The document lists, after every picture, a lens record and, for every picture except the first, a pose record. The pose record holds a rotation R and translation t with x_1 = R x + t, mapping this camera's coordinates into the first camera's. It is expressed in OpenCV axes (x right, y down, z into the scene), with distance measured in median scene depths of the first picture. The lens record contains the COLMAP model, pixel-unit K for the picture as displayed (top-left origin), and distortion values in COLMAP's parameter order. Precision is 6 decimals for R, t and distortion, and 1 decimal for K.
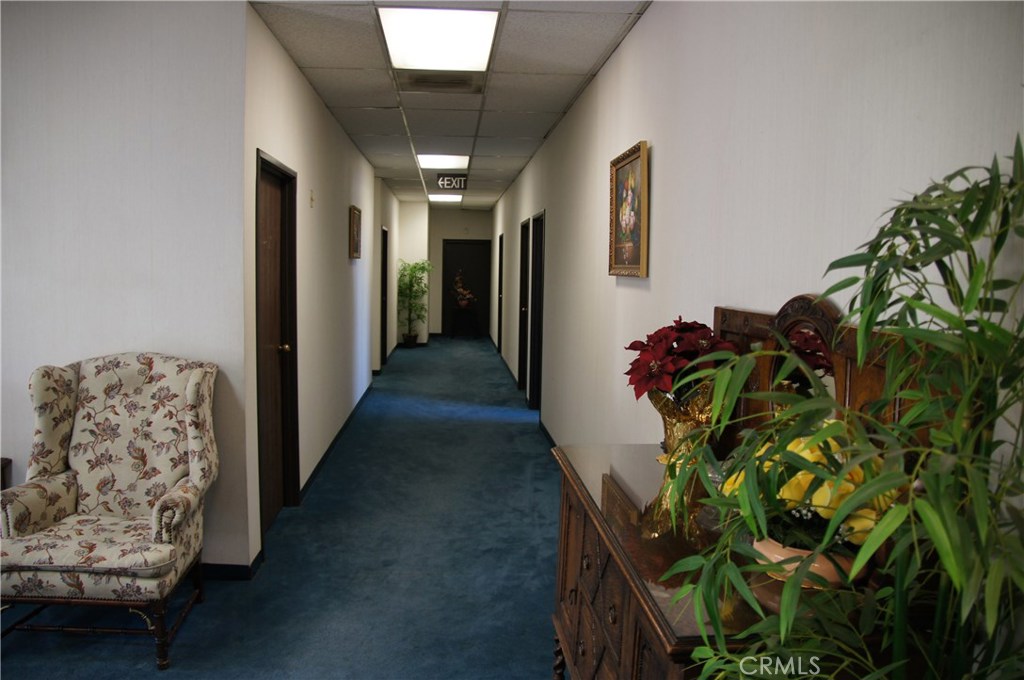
lens RADIAL K [[792.4, 0, 499.3], [0, 792.4, 354.9], [0, 0, 1]] dist [-0.187640, 0.122589]
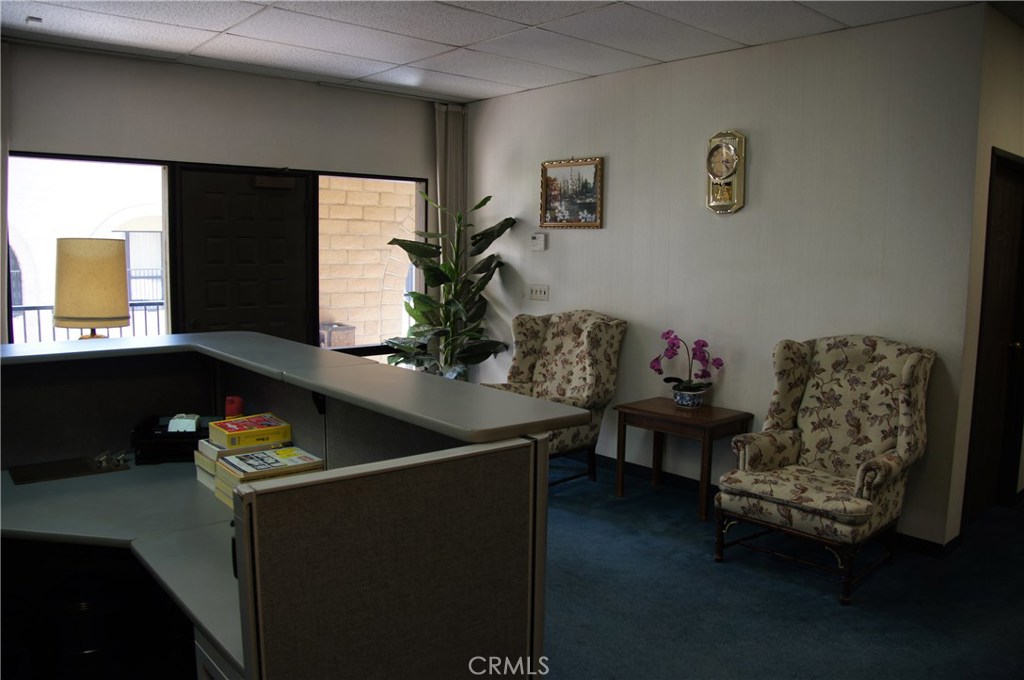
lens RADIAL K [[792.4, 0, 499.3], [0, 792.4, 354.9], [0, 0, 1]] dist [-0.187640, 0.122589]
pose [[0.611222, 0.085744, -0.786801, 0.099890], [-0.082740, 0.995590, 0.044221, 0.022417], [0.787122, 0.038071, 0.615621, -0.139247]]
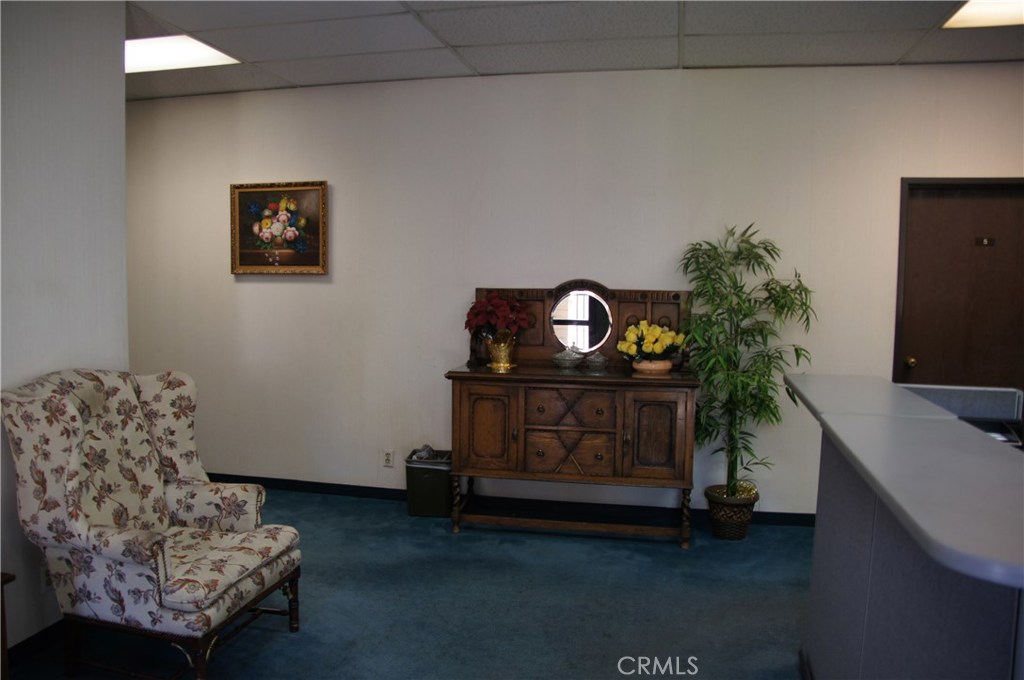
lens RADIAL K [[792.4, 0, 499.3], [0, 792.4, 354.9], [0, 0, 1]] dist [-0.187640, 0.122589]
pose [[0.273884, -0.111086, 0.955326, -1.246183], [0.095740, 0.991522, 0.087847, -0.052295], [-0.956986, 0.067403, 0.282197, 0.319014]]
